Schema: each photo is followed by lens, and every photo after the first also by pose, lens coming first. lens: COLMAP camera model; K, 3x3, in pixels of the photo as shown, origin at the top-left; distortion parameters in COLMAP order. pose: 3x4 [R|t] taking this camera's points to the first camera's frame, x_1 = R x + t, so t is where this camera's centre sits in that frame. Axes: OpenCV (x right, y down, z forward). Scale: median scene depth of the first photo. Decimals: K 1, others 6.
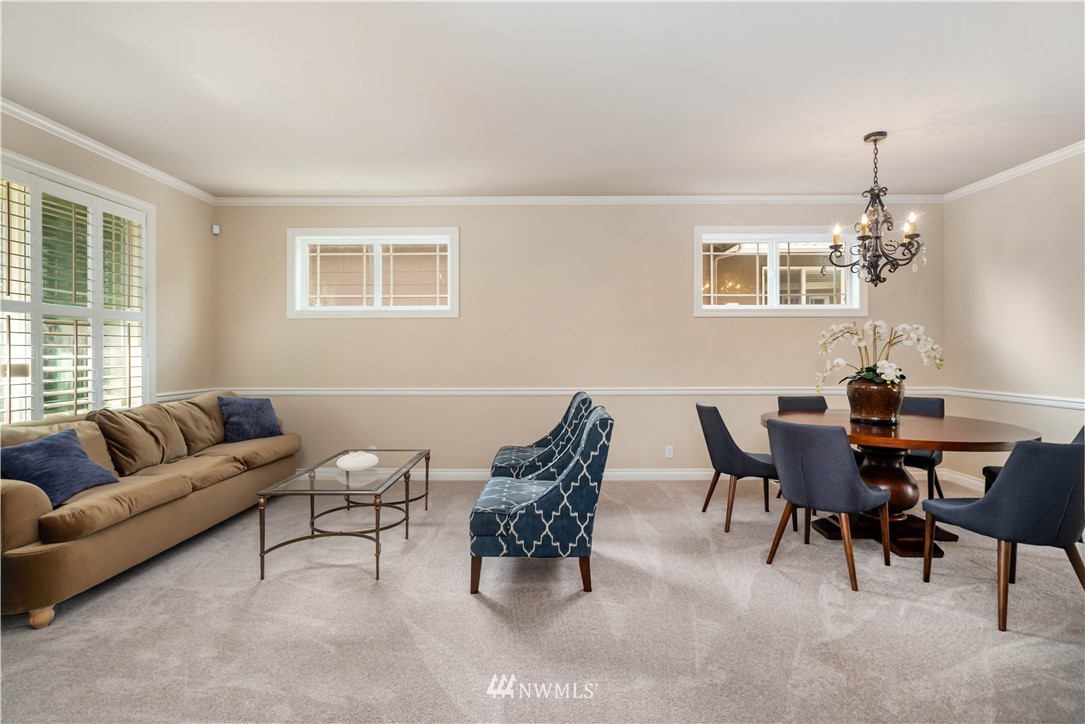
lens RADIAL K [[503.0, 0, 548.9], [0, 503.0, 349.5], [0, 0, 1]] dist [-0.002374, 0.000380]
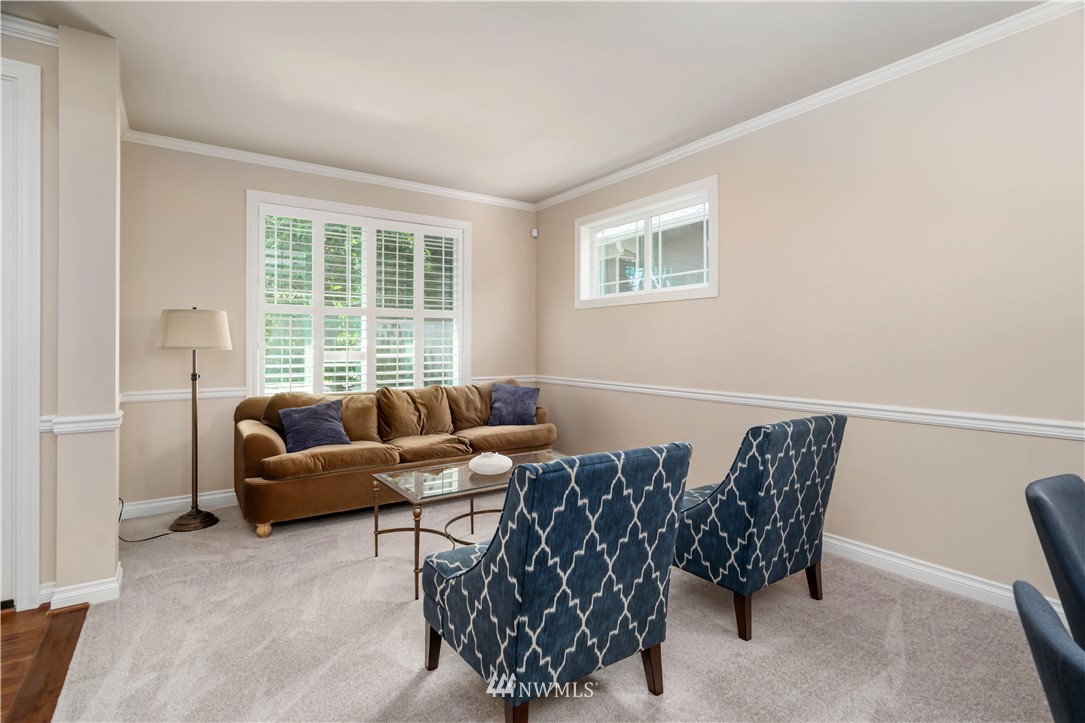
lens RADIAL K [[522.4, 0, 573.6], [0, 522.4, 345.0], [0, 0, 1]] dist [-0.001132, -0.000333]
pose [[0.595401, 0.003066, -0.803423, 0.493427], [0.004015, 0.999969, 0.006792, 0.002636], [0.803419, -0.007269, 0.595370, 0.590154]]
